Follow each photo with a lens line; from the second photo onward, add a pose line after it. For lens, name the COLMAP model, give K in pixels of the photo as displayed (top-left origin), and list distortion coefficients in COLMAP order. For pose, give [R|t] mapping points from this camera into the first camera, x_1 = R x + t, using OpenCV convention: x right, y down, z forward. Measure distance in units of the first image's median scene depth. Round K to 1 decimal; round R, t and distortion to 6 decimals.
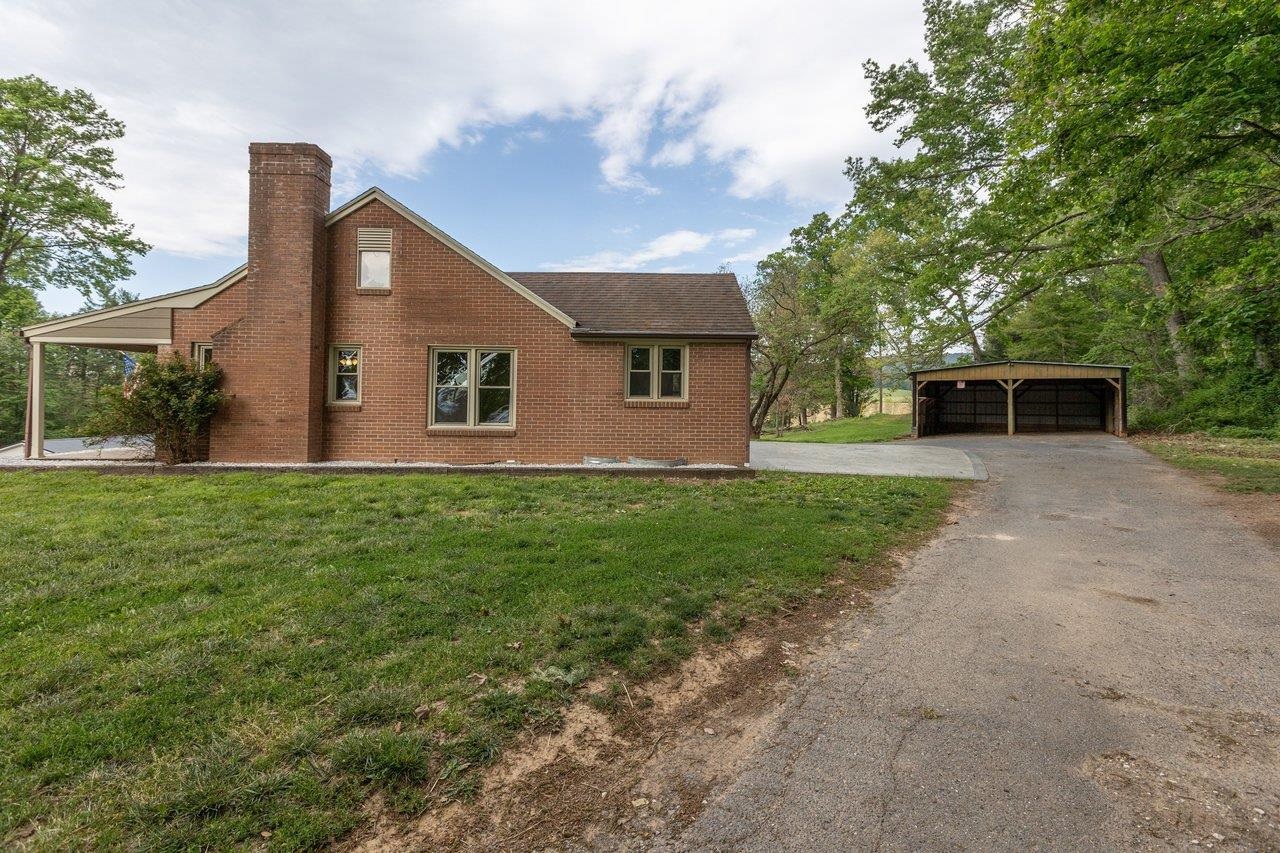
lens RADIAL K [[562.2, 0, 639.5], [0, 562.2, 373.2], [0, 0, 1]] dist [0.001172, 0.000087]
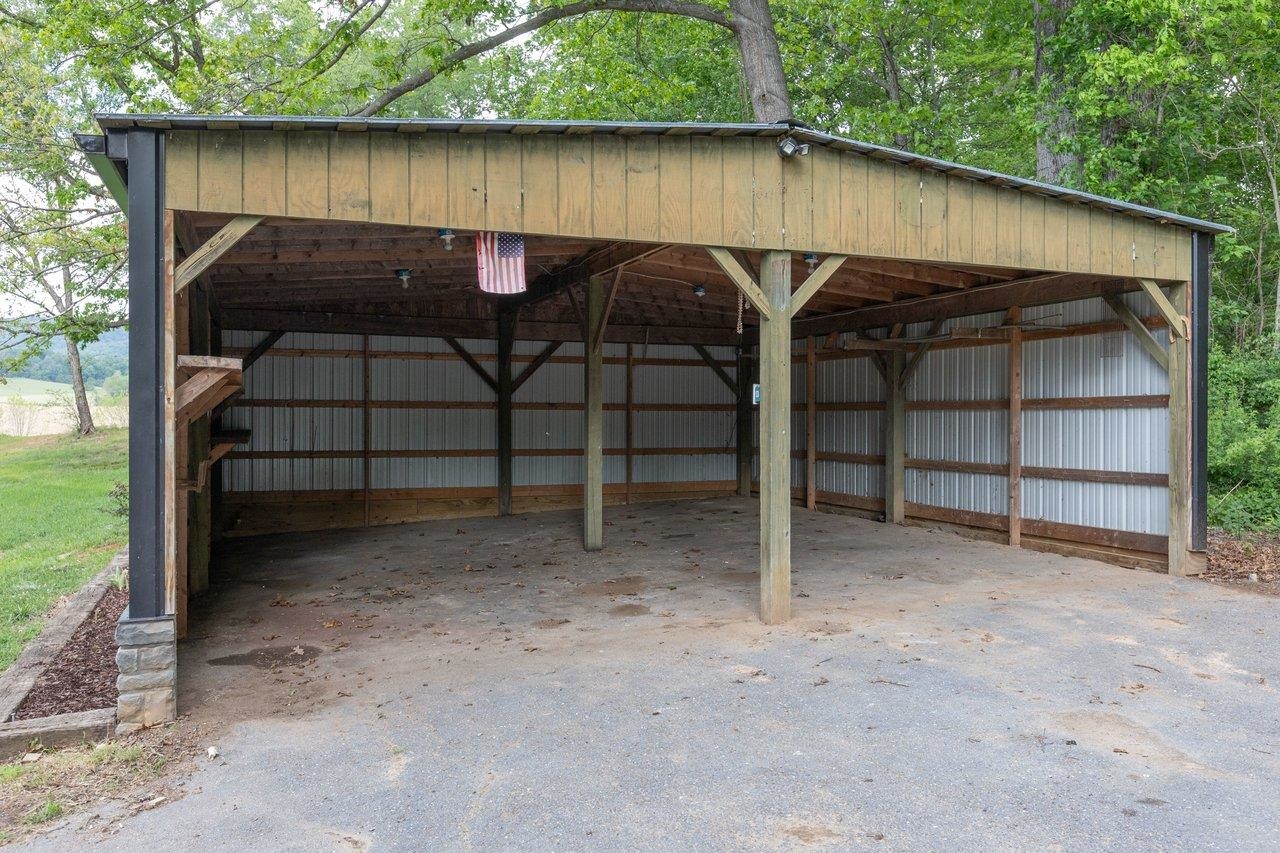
lens RADIAL K [[977.1, 0, 636.8], [0, 977.1, 406.0], [0, 0, 1]] dist [0.001279, -0.000376]
pose [[0.574634, 0.000570, 0.818411, 0.993577], [-0.042047, 0.998700, 0.028827, 0.110916], [-0.817330, -0.050977, 0.573910, 2.076248]]
